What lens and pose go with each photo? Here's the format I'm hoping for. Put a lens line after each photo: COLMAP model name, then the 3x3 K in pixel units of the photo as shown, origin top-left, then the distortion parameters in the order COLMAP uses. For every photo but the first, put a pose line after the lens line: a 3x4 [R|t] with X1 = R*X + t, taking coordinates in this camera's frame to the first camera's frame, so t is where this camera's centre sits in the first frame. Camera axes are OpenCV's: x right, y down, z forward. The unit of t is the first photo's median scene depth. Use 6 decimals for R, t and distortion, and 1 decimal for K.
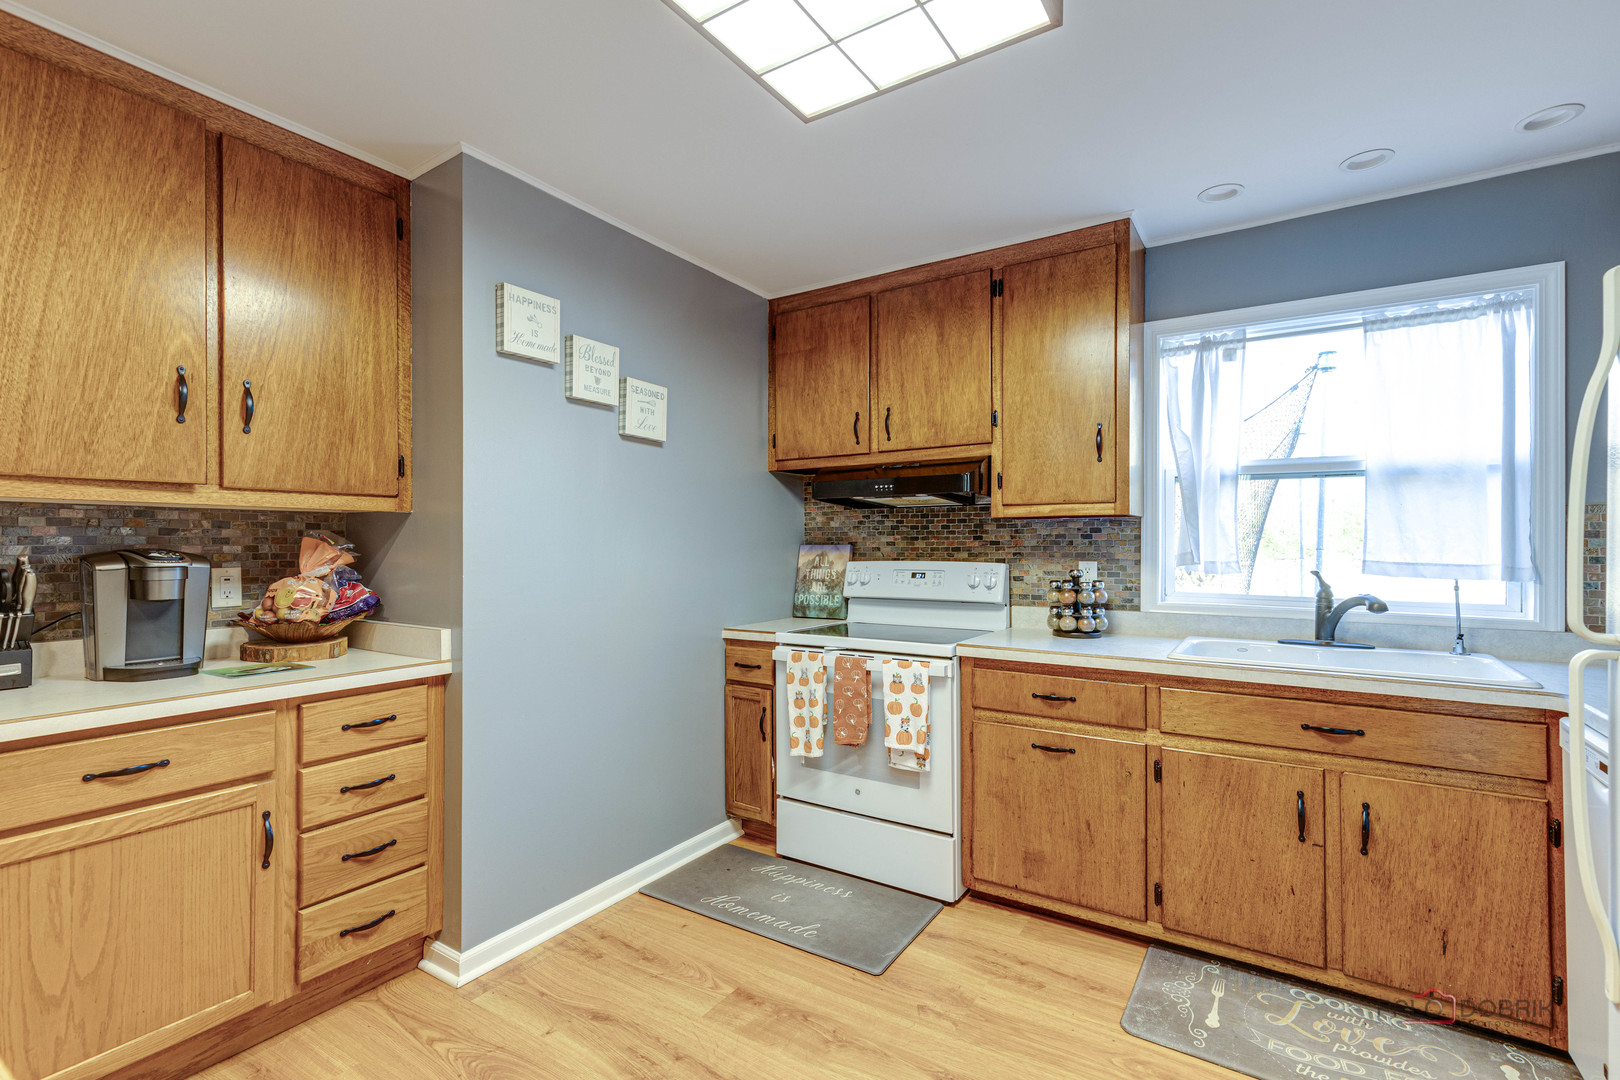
lens RADIAL K [[729.5, 0, 811.6], [0, 729.5, 547.4], [0, 0, 1]] dist [0.009529, -0.002332]
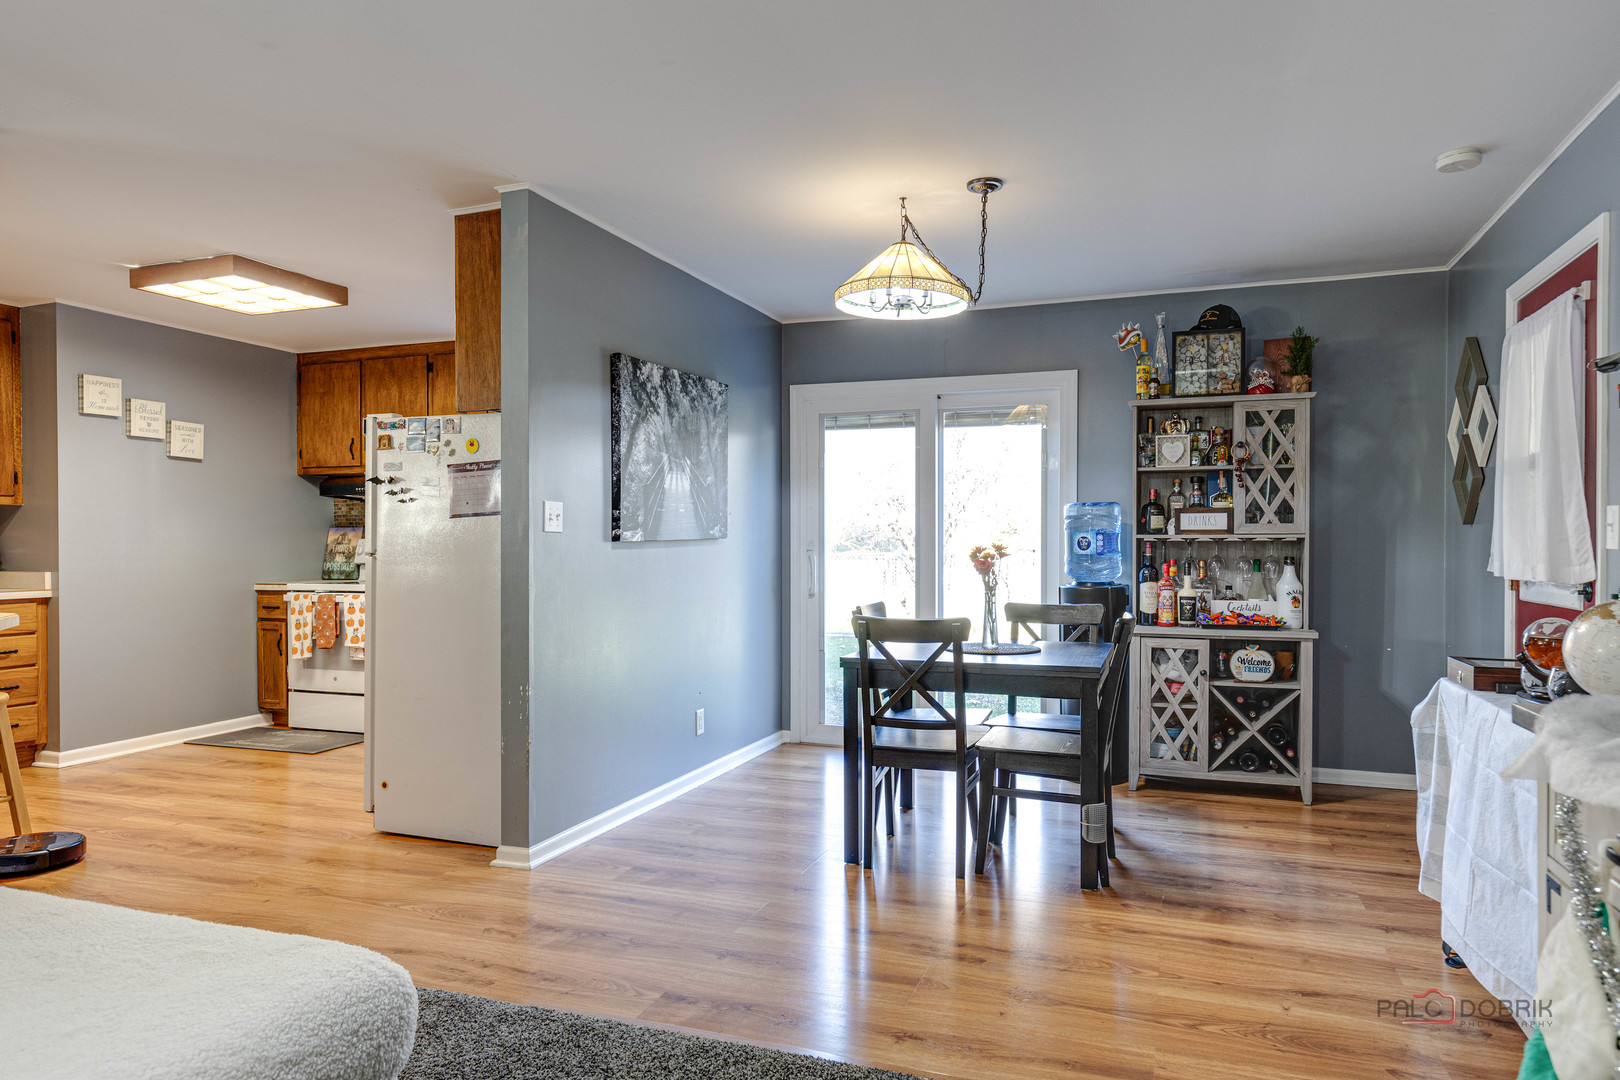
lens RADIAL K [[1012.4, 0, 805.5], [0, 1012.4, 553.4], [0, 0, 1]] dist [0.003857, 0.004267]
pose [[0.977247, -0.003525, 0.212075, 0.631577], [0.001024, 0.999929, 0.011898, 0.032788], [-0.212102, -0.011410, 0.977181, -1.468872]]
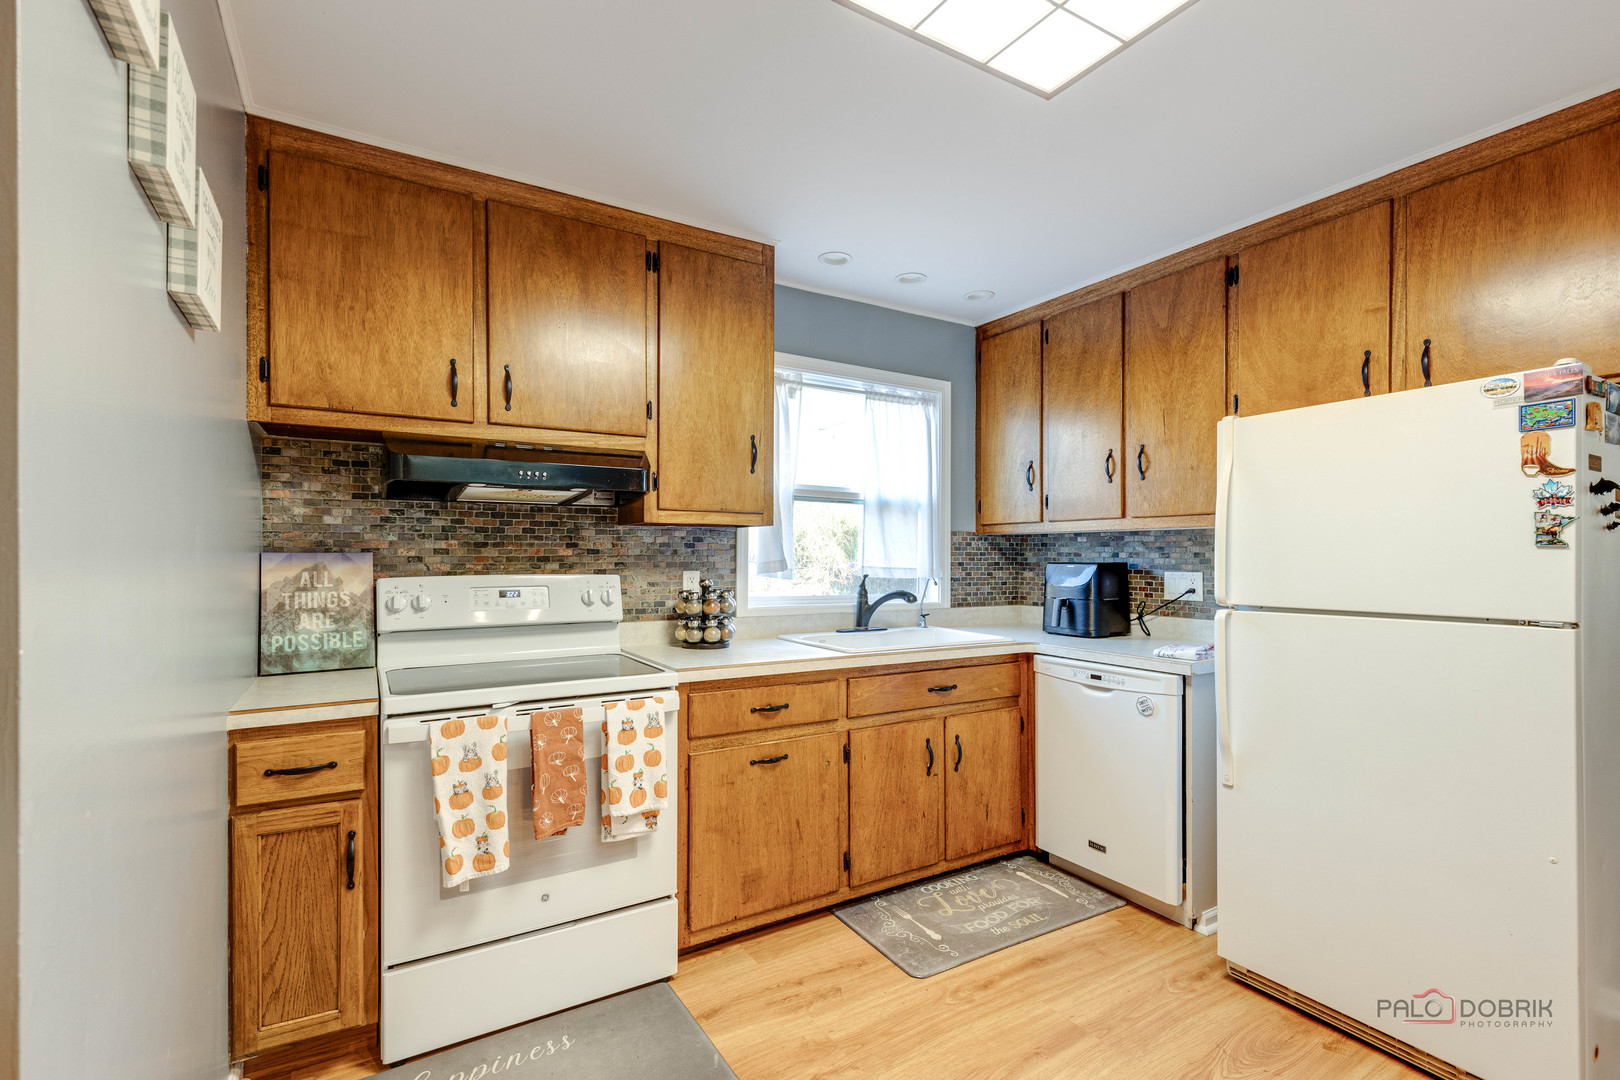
lens RADIAL K [[729.5, 0, 809.8], [0, 729.5, 562.6], [0, 0, 1]] dist [0.009529, -0.002332]
pose [[0.440664, -0.007555, 0.897640, -0.486677], [-0.000383, 0.999963, 0.008604, -0.000426], [-0.897672, -0.004135, 0.440645, 0.472775]]
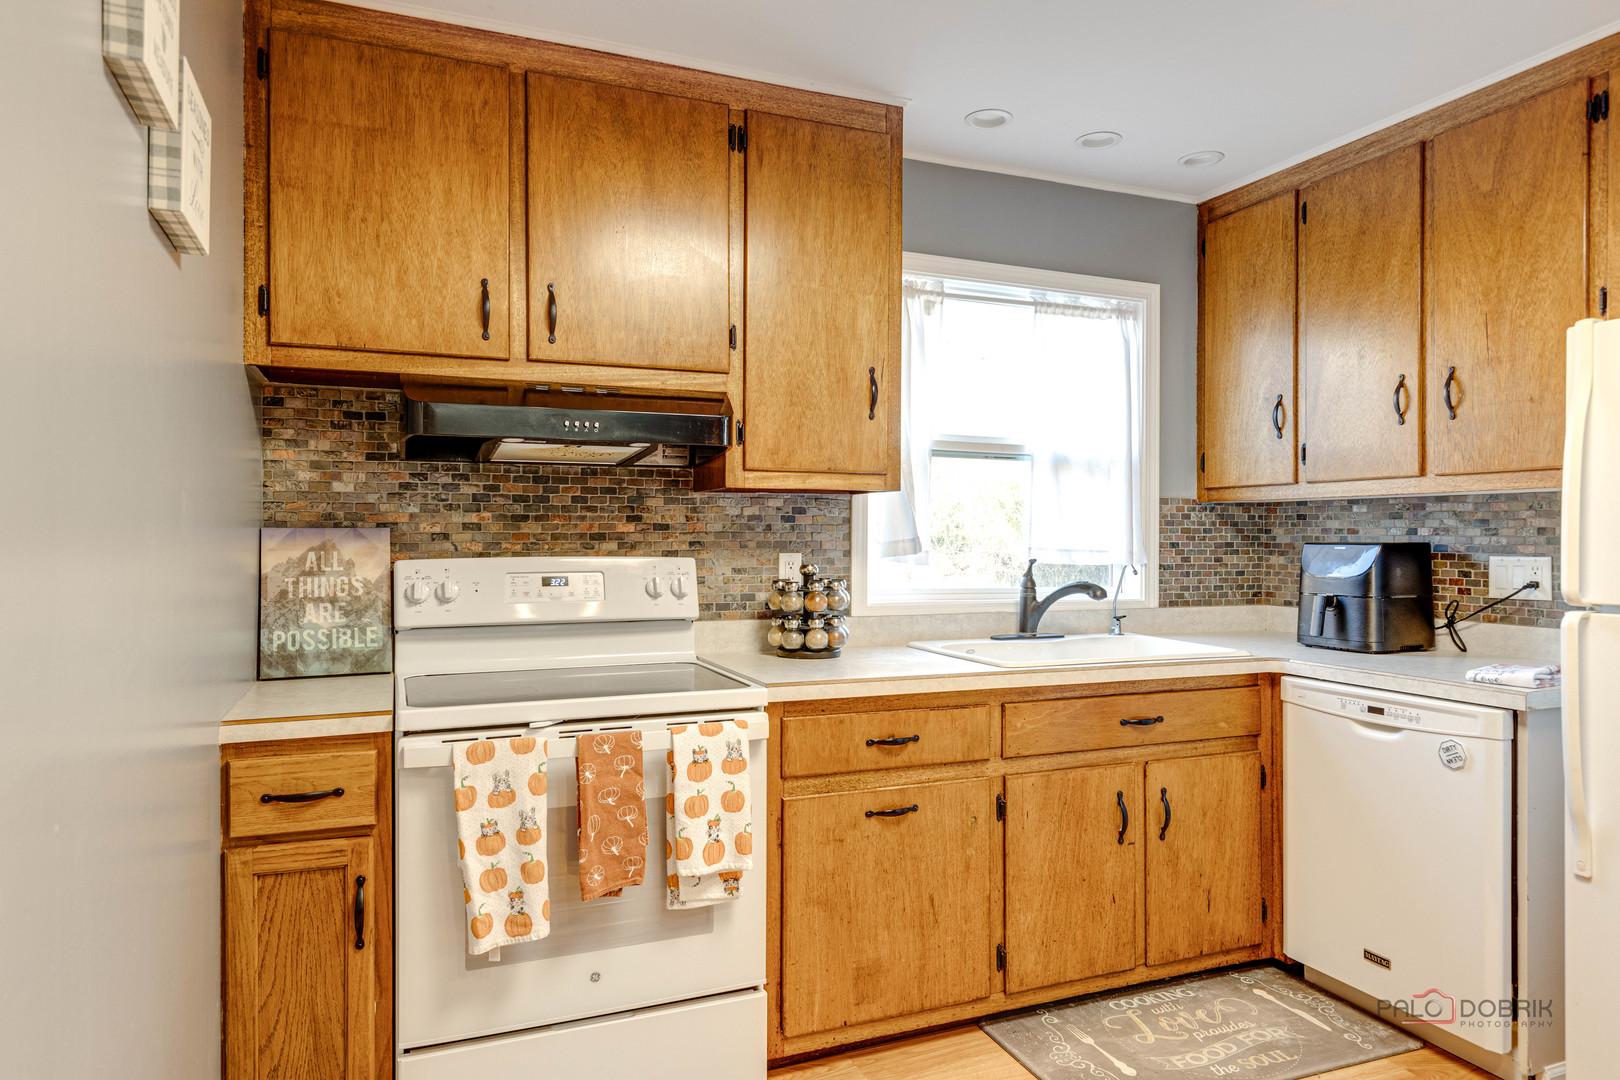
lens RADIAL K [[1012.4, 0, 818.2], [0, 1012.4, 547.0], [0, 0, 1]] dist [0.003857, 0.004267]
pose [[0.569010, -0.006840, 0.822302, -0.487917], [-0.000001, 0.999965, 0.008319, 0.005306], [-0.822330, -0.004734, 0.568991, 0.450411]]
